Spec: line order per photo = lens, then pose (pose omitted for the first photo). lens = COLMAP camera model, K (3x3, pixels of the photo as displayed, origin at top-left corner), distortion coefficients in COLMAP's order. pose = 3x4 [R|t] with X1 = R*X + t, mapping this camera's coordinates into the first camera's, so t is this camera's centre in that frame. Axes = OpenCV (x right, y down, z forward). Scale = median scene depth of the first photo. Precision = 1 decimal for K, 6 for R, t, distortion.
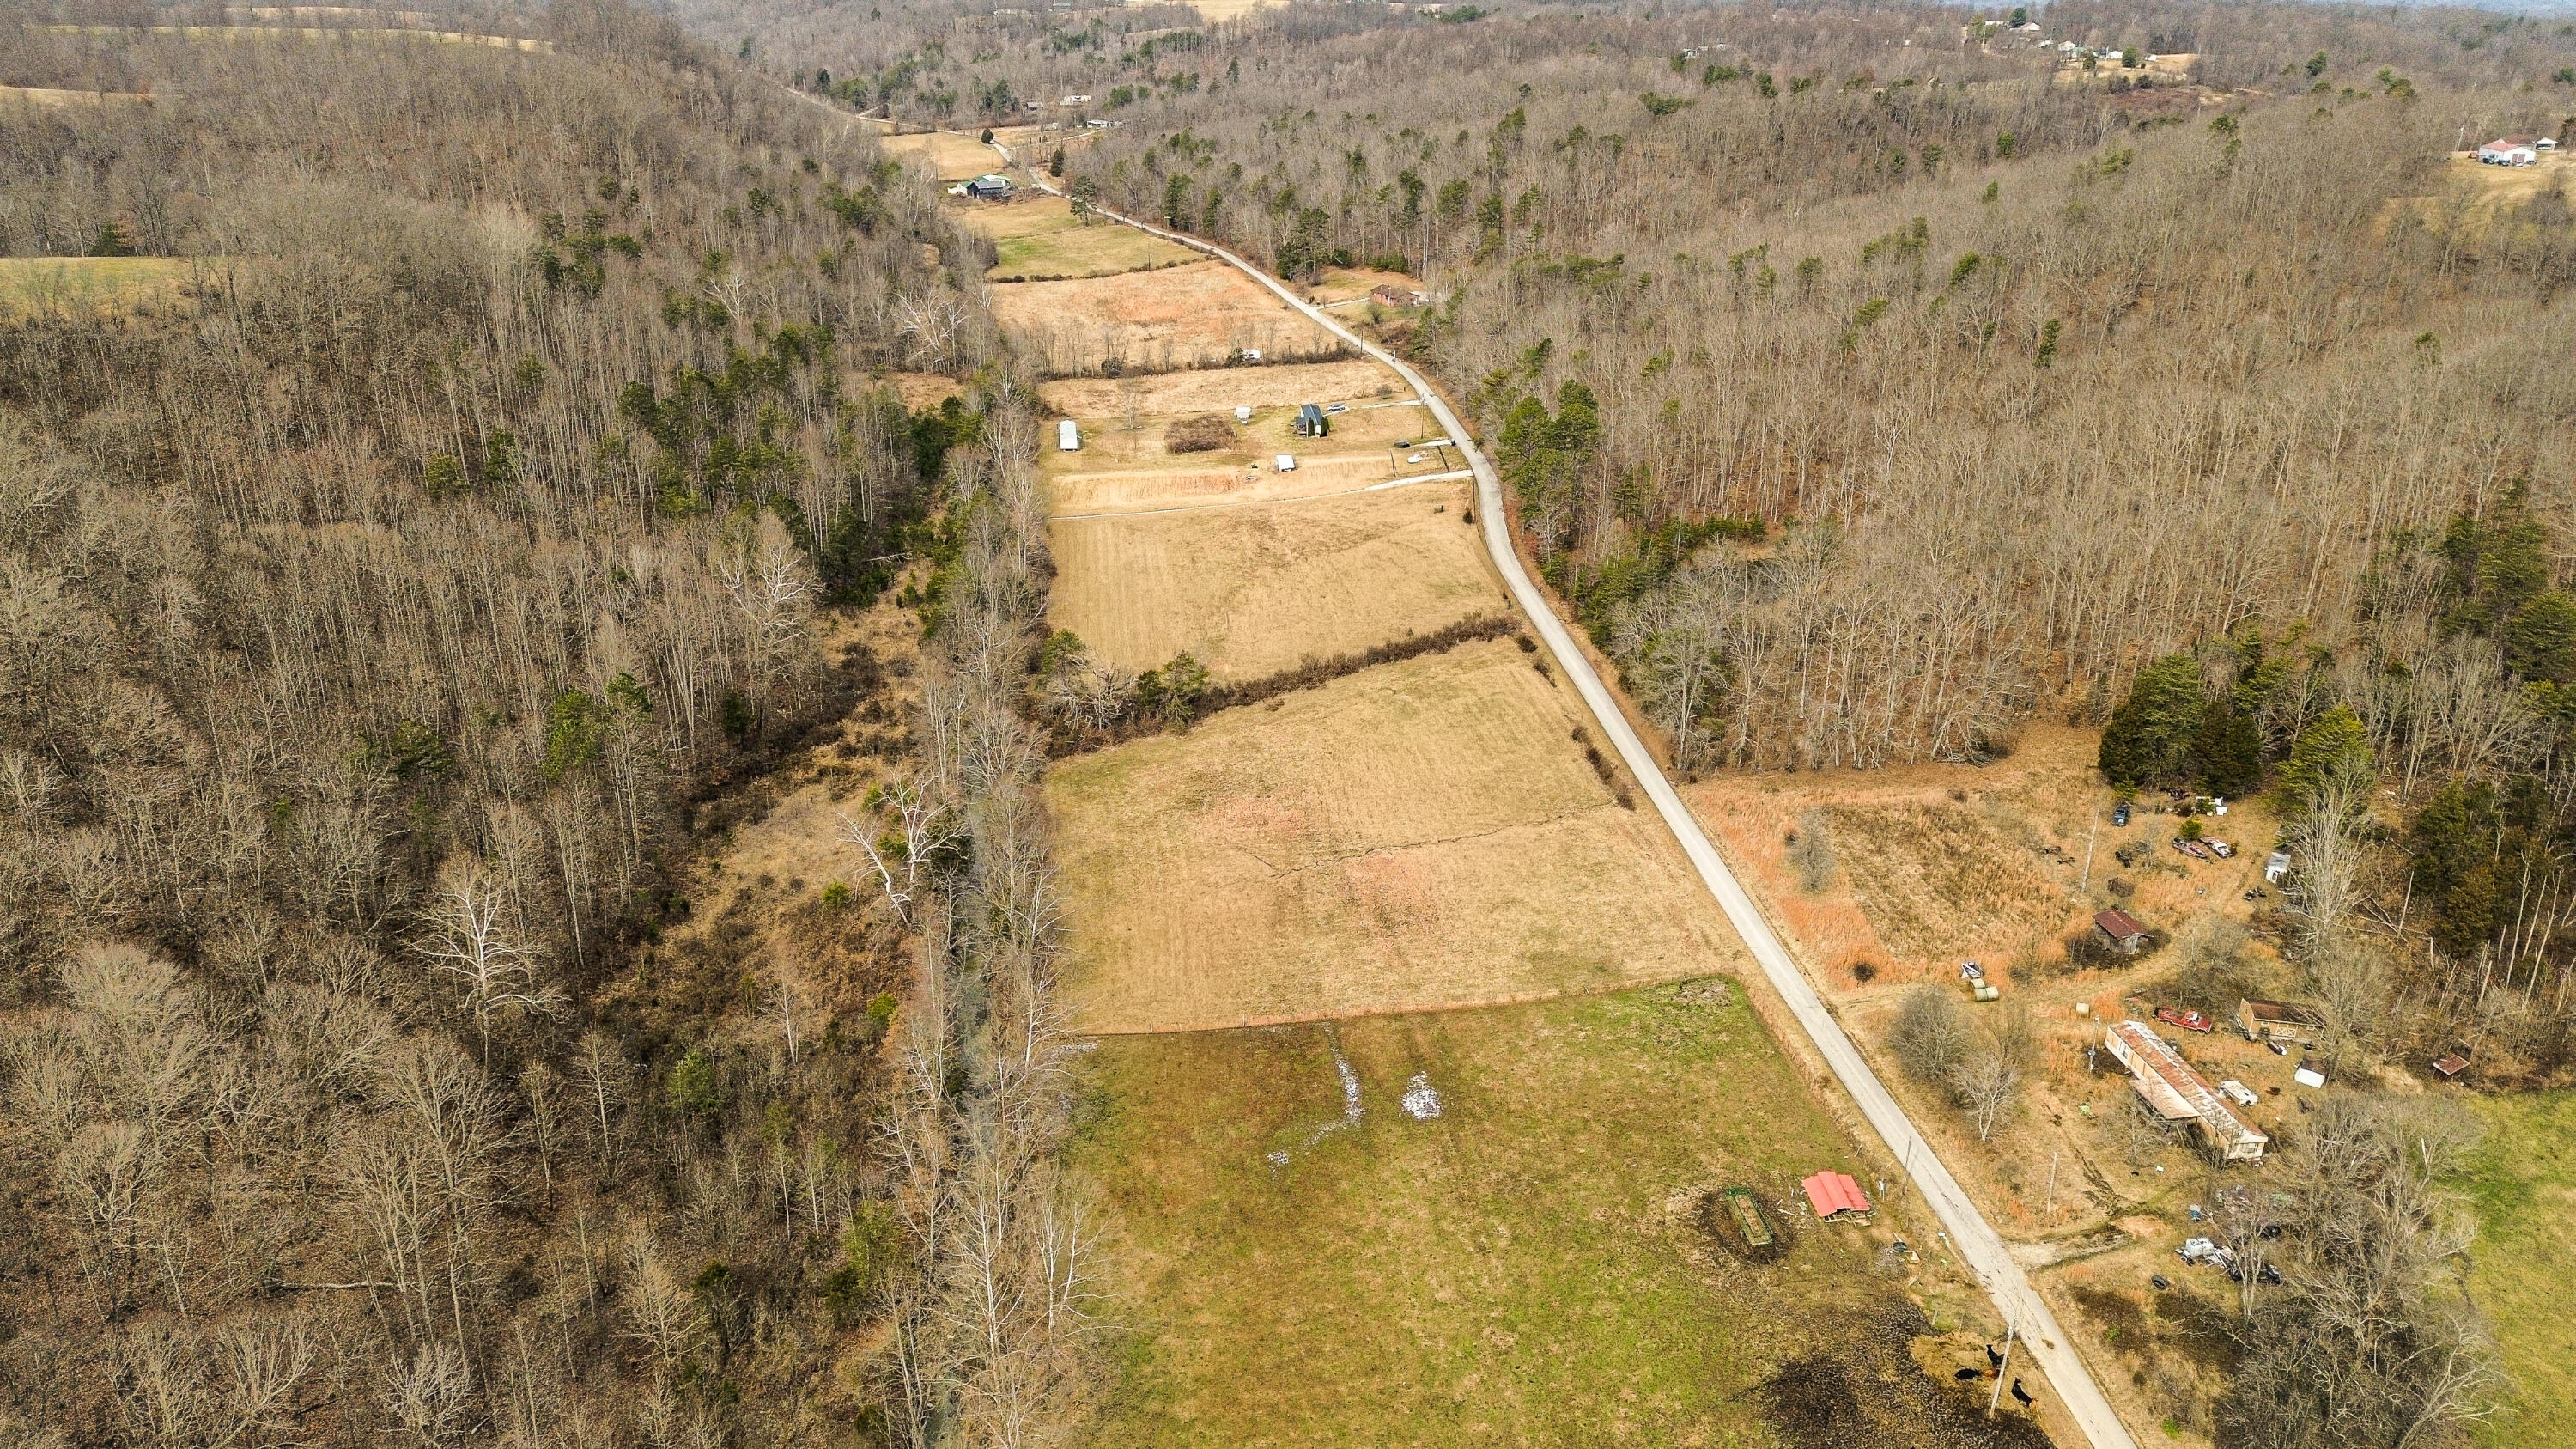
lens RADIAL K [[1805.8, 0, 1295.5], [0, 1805.8, 724.1], [0, 0, 1]] dist [0.055333, -0.042146]
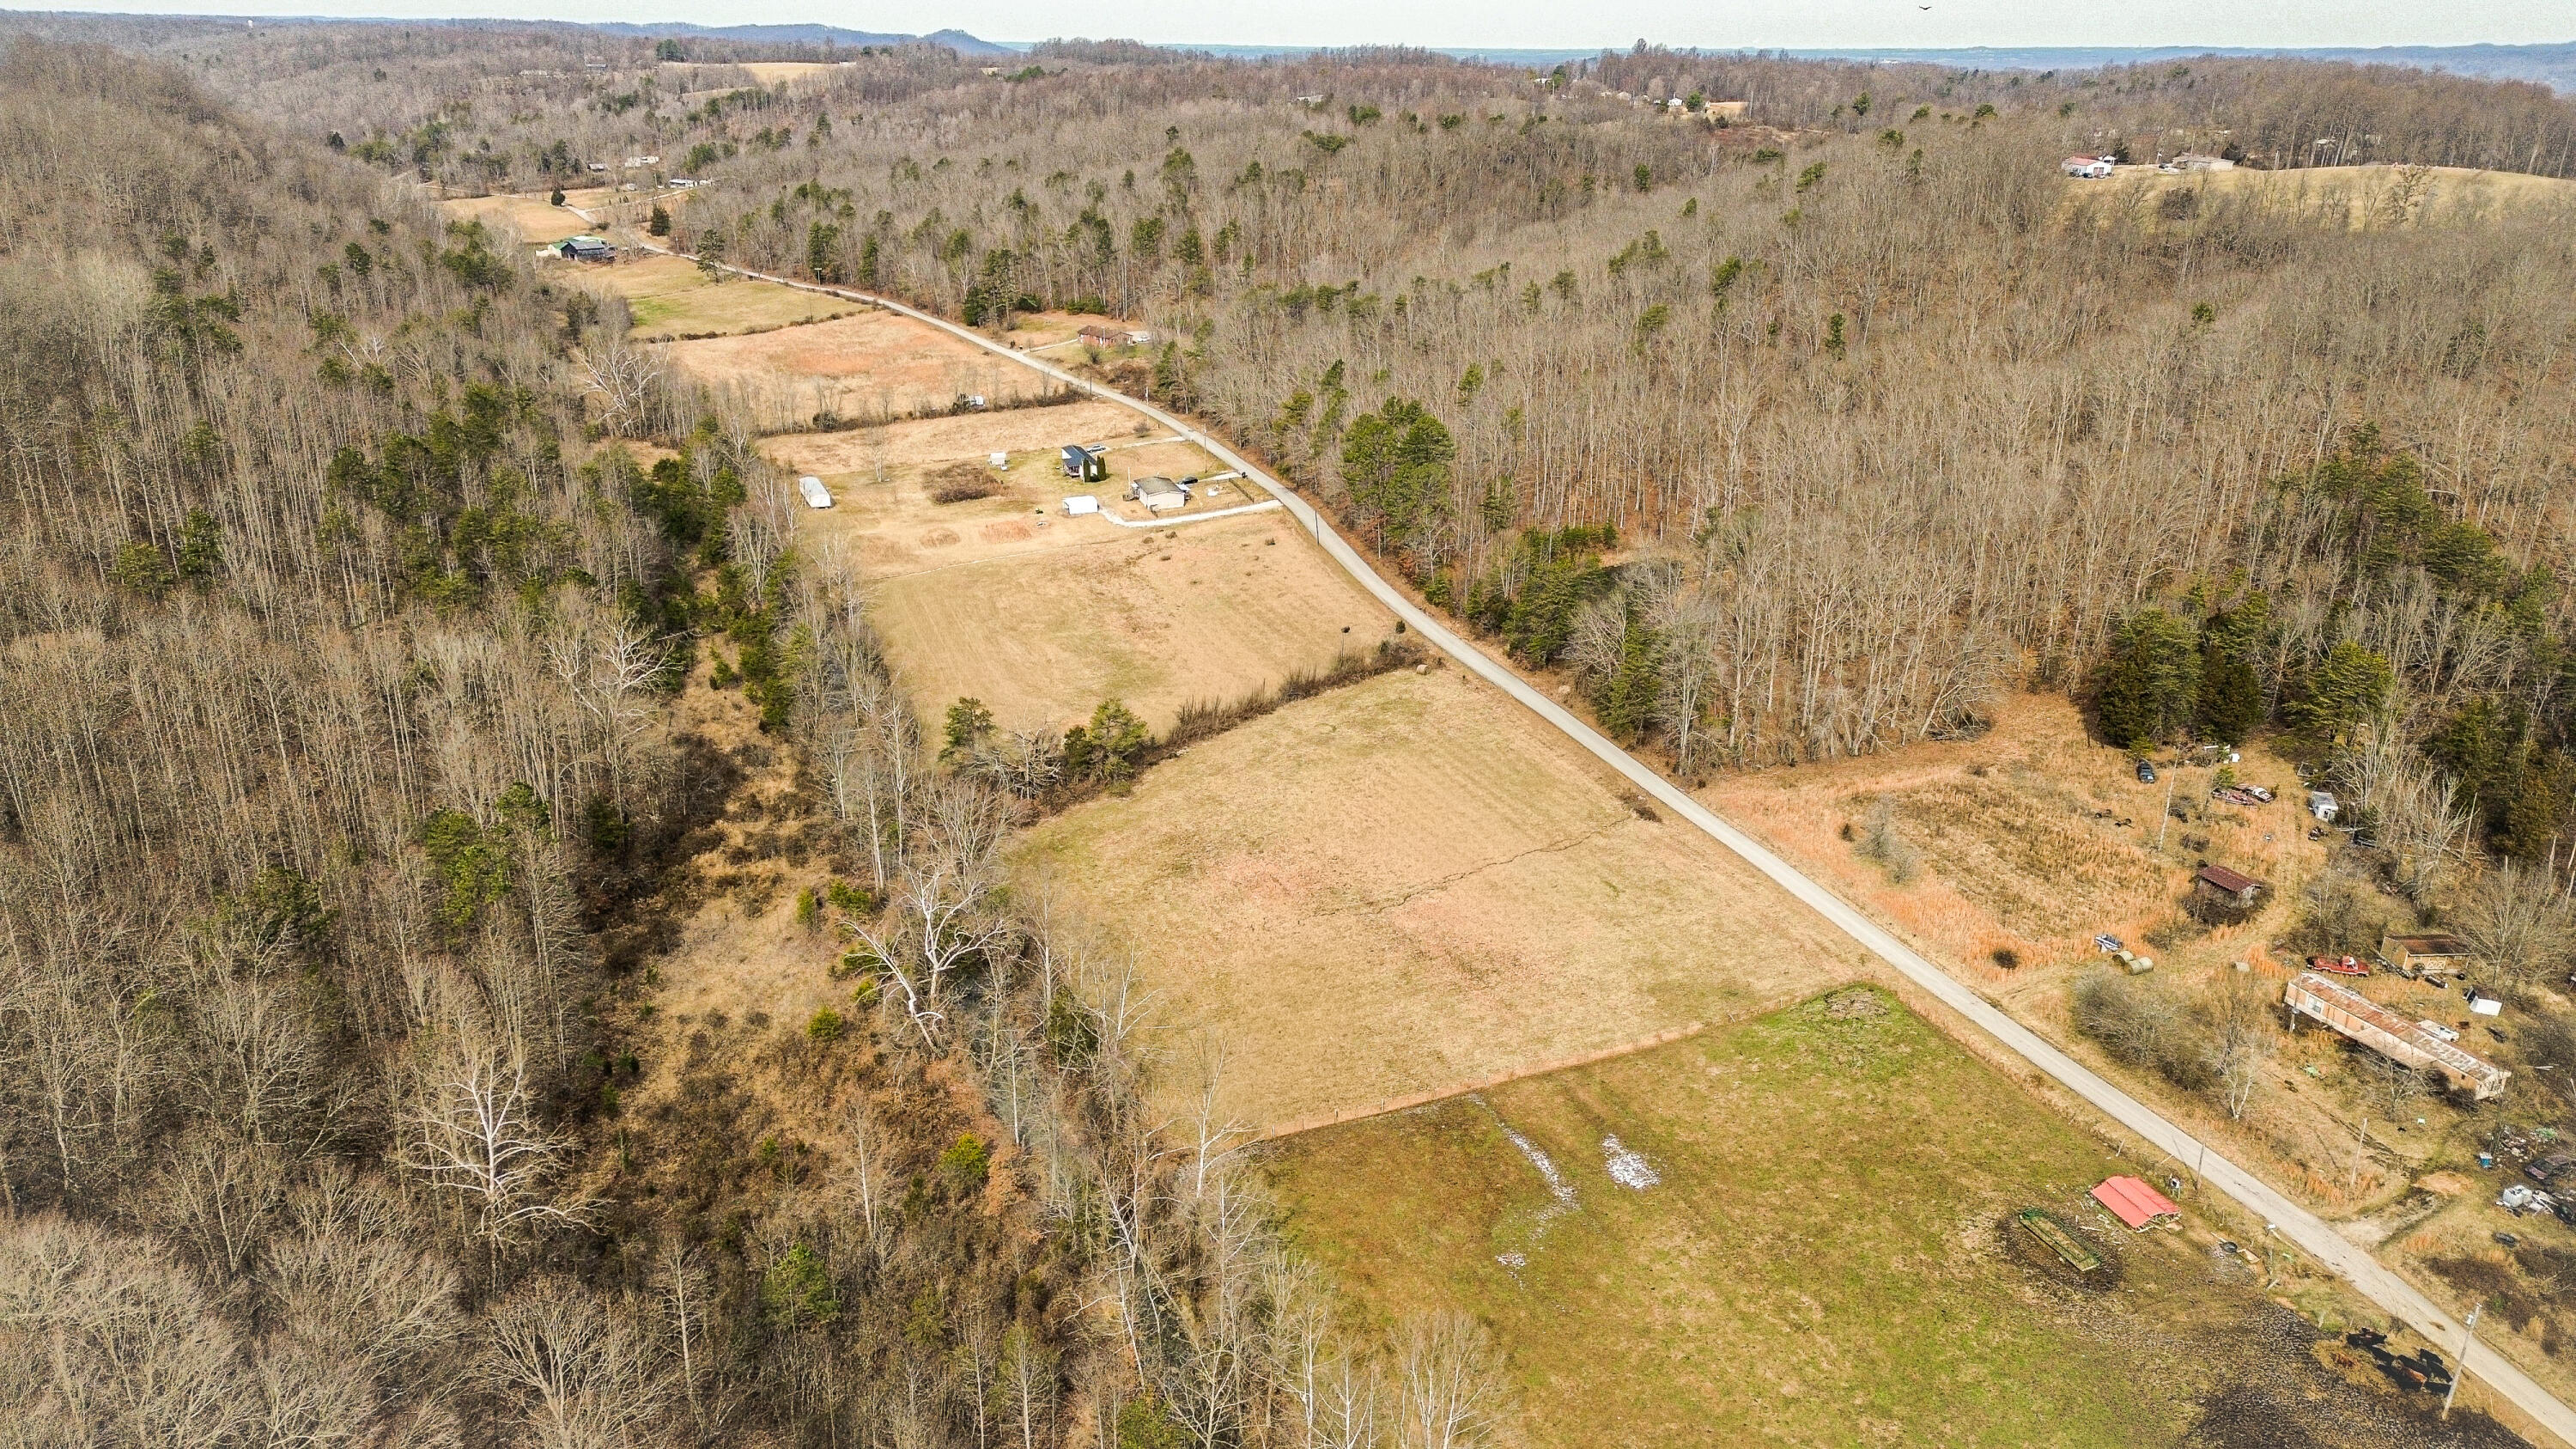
lens RADIAL K [[1805.8, 0, 1295.5], [0, 1805.8, 724.1], [0, 0, 1]] dist [0.055333, -0.042146]
pose [[0.967180, -0.092907, 0.236497, -0.116699], [0.101641, 0.994507, -0.024984, 0.000846], [-0.232877, 0.048202, 0.971311, 0.077298]]
